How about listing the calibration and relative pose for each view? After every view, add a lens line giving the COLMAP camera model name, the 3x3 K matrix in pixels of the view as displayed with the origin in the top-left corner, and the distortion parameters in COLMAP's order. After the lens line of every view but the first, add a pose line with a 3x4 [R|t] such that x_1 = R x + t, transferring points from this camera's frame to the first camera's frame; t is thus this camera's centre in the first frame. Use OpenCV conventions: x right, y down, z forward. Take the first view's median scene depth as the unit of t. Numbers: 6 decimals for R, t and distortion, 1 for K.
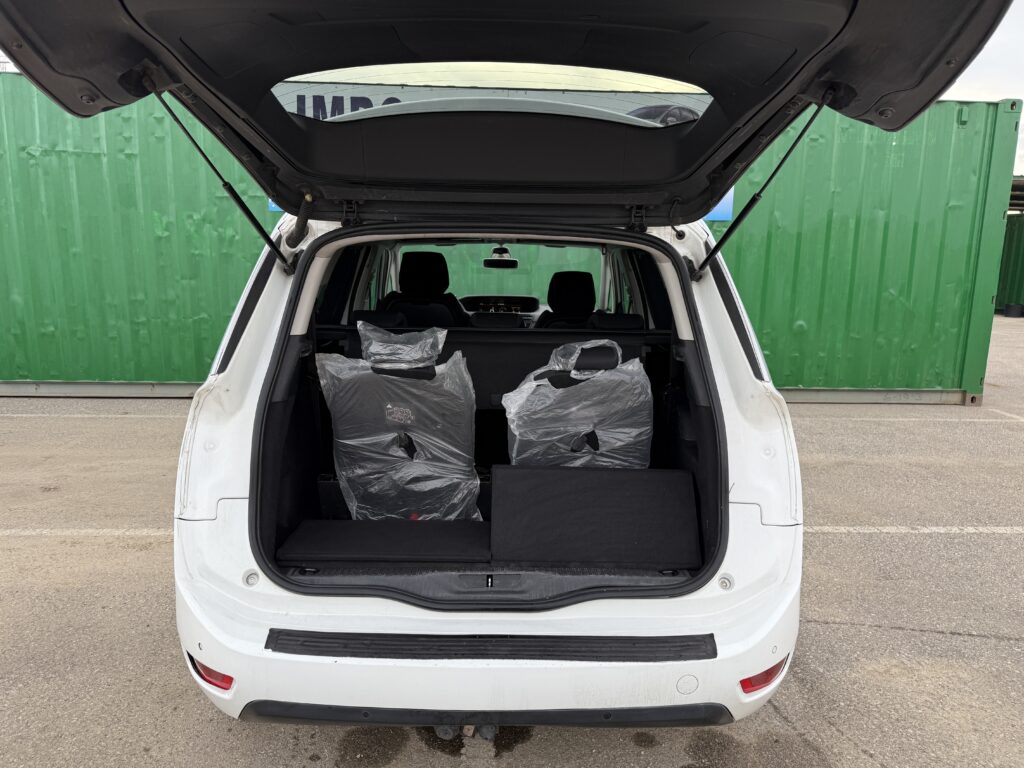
lens RADIAL K [[723.0, 0, 512.0], [0, 723.0, 384.0], [0, 0, 1]] dist [0.032420, -0.053245]
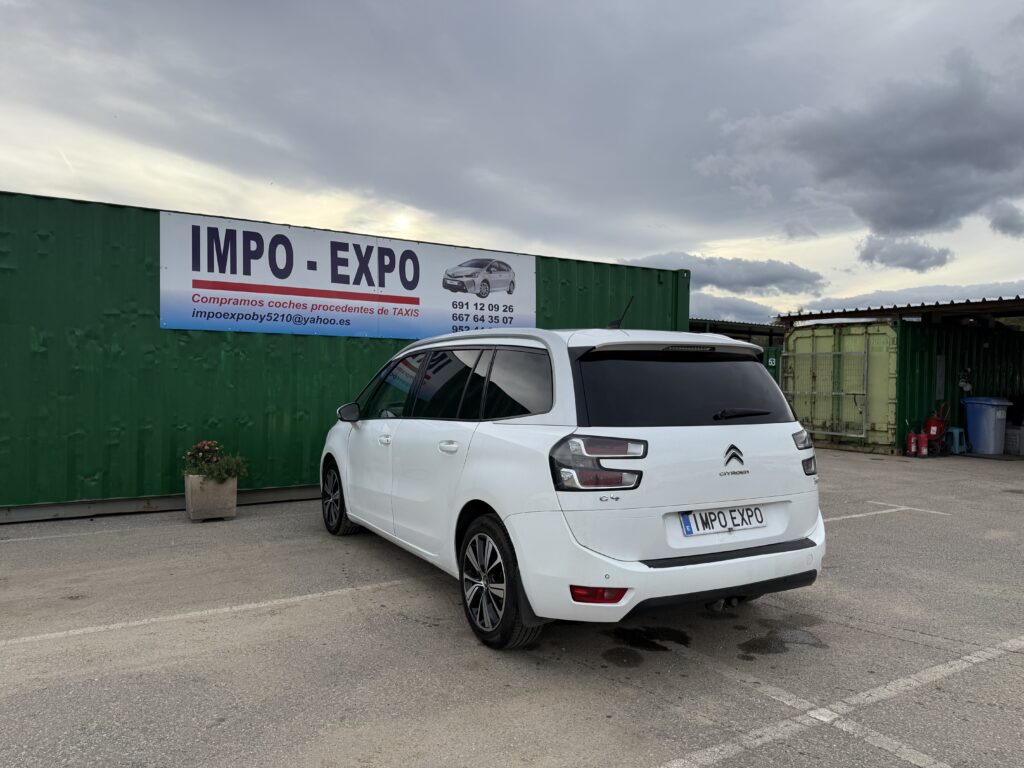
lens RADIAL K [[710.2, 0, 513.3], [0, 710.2, 411.5], [0, 0, 1]] dist [0.040086, -0.052533]
pose [[0.880801, -0.028672, 0.472617, -0.376815], [0.088240, 0.990618, -0.104354, 0.031481], [-0.465191, 0.133619, 0.875068, -0.119682]]
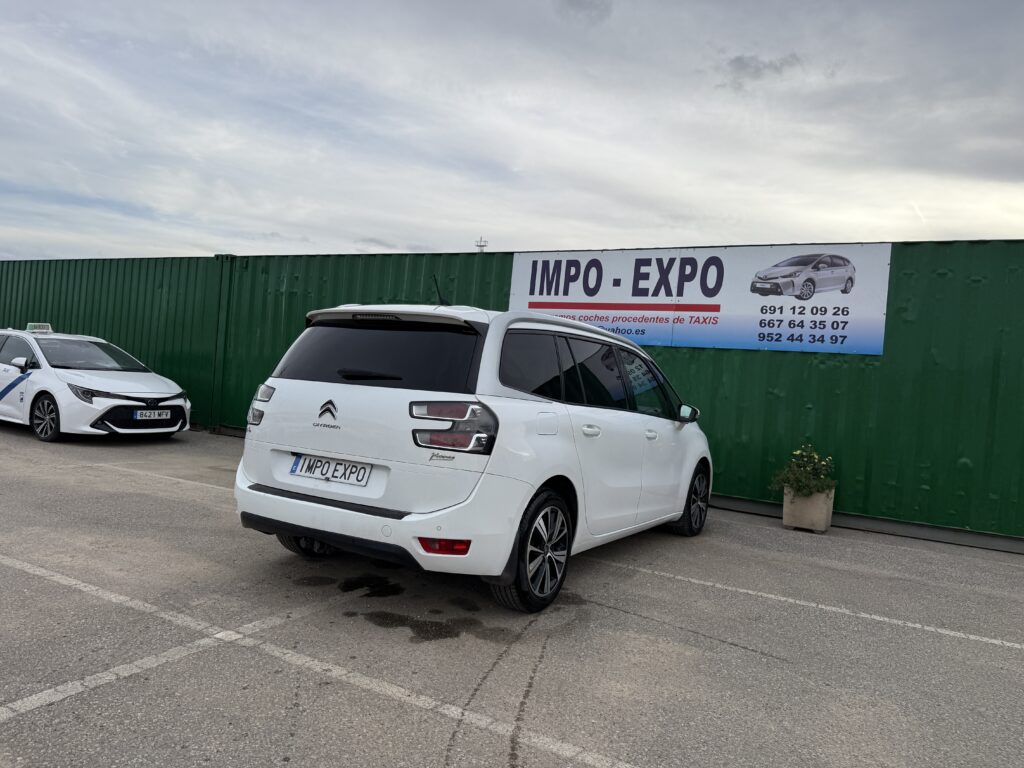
lens RADIAL K [[703.0, 0, 501.7], [0, 703.0, 406.5], [0, 0, 1]] dist [0.118474, -0.221245]
pose [[0.852602, 0.065421, -0.518449, 0.380266], [-0.155217, 0.979060, -0.131715, 0.071266], [0.498976, 0.192773, 0.844903, -0.139639]]
